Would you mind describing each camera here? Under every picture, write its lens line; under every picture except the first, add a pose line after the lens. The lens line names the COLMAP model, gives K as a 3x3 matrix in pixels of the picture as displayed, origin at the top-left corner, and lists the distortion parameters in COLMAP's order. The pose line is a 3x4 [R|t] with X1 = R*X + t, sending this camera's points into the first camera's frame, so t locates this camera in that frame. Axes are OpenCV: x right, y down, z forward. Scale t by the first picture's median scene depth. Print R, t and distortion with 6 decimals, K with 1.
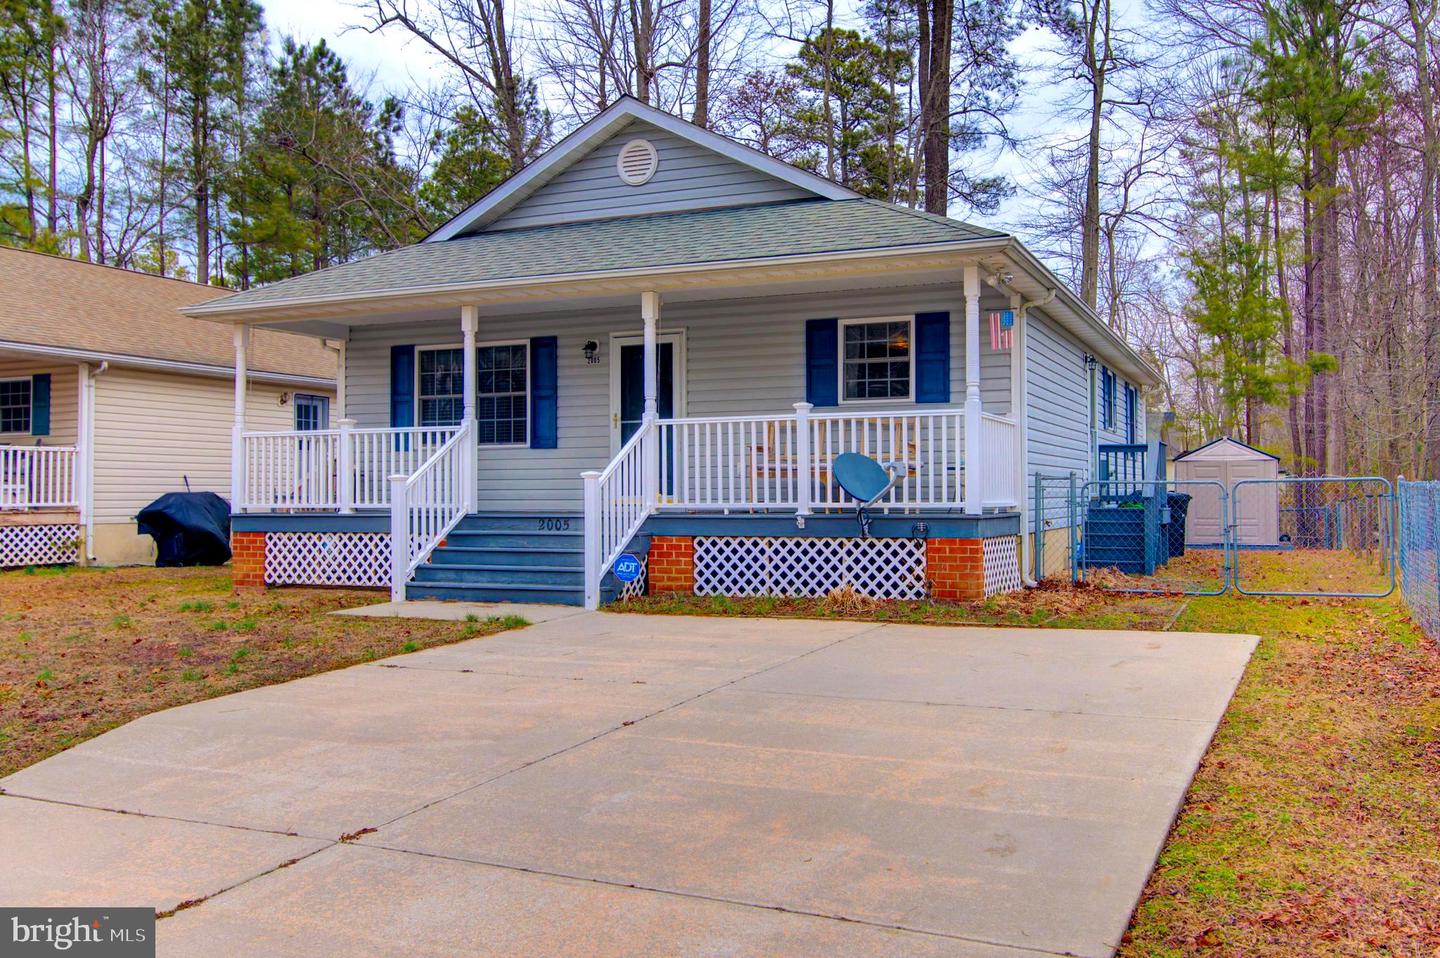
lens RADIAL K [[1186.5, 0, 817.2], [0, 1186.5, 476.3], [0, 0, 1]] dist [0.004256, 0.001858]
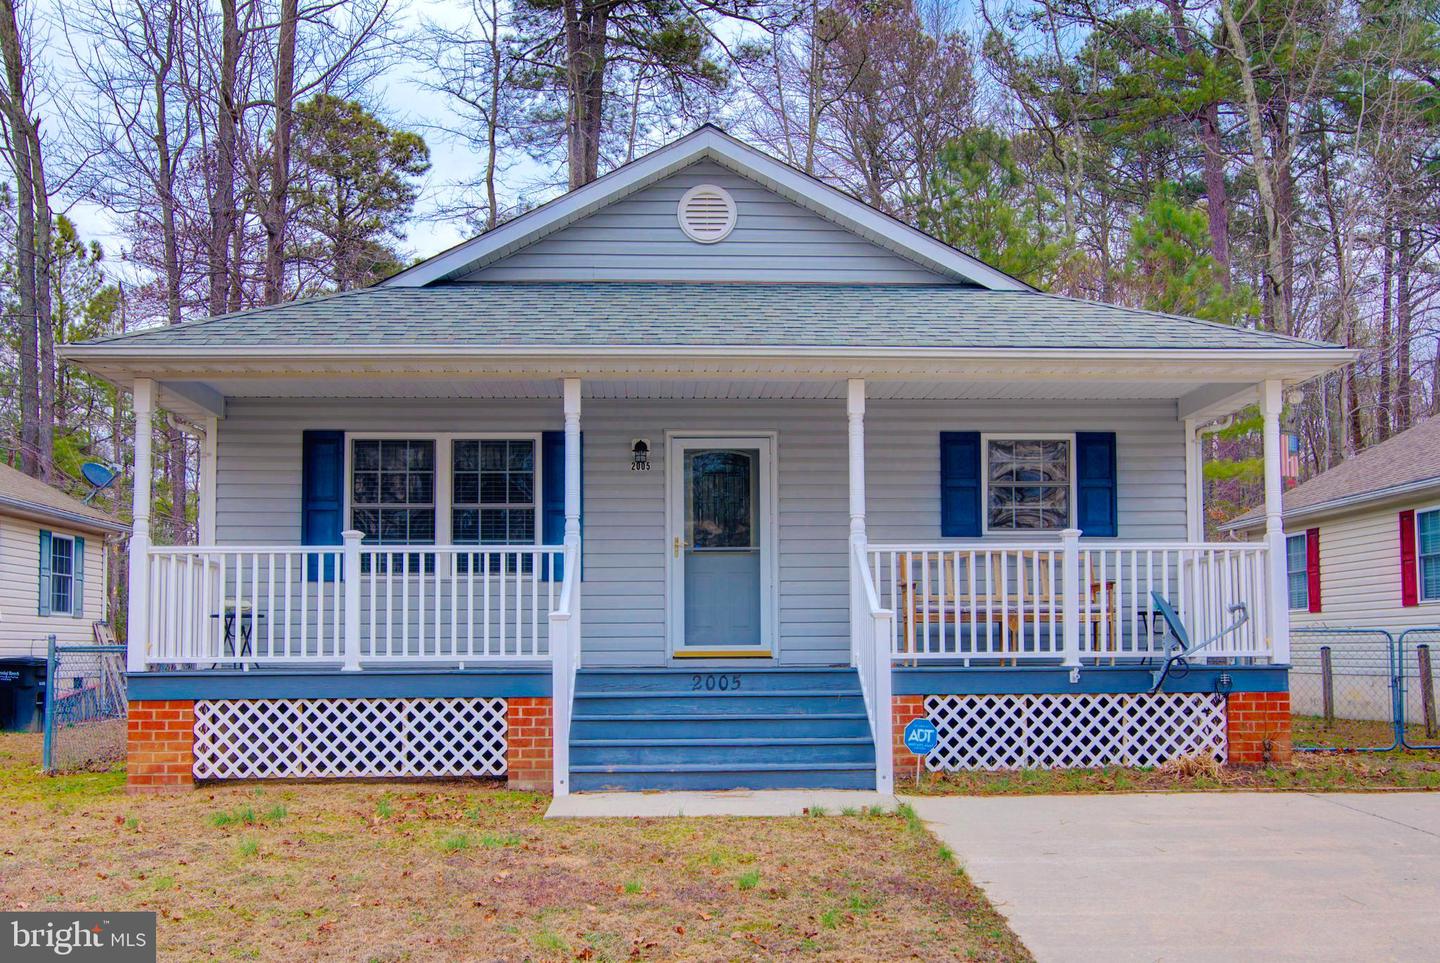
lens RADIAL K [[1347.9, 0, 719.6], [0, 1347.9, 598.8], [0, 0, 1]] dist [0.013350, 0.006007]
pose [[0.912881, 0.013377, 0.408007, -0.587597], [-0.004924, 0.999751, -0.021759, 0.006541], [-0.408196, 0.017855, 0.912720, 0.232833]]
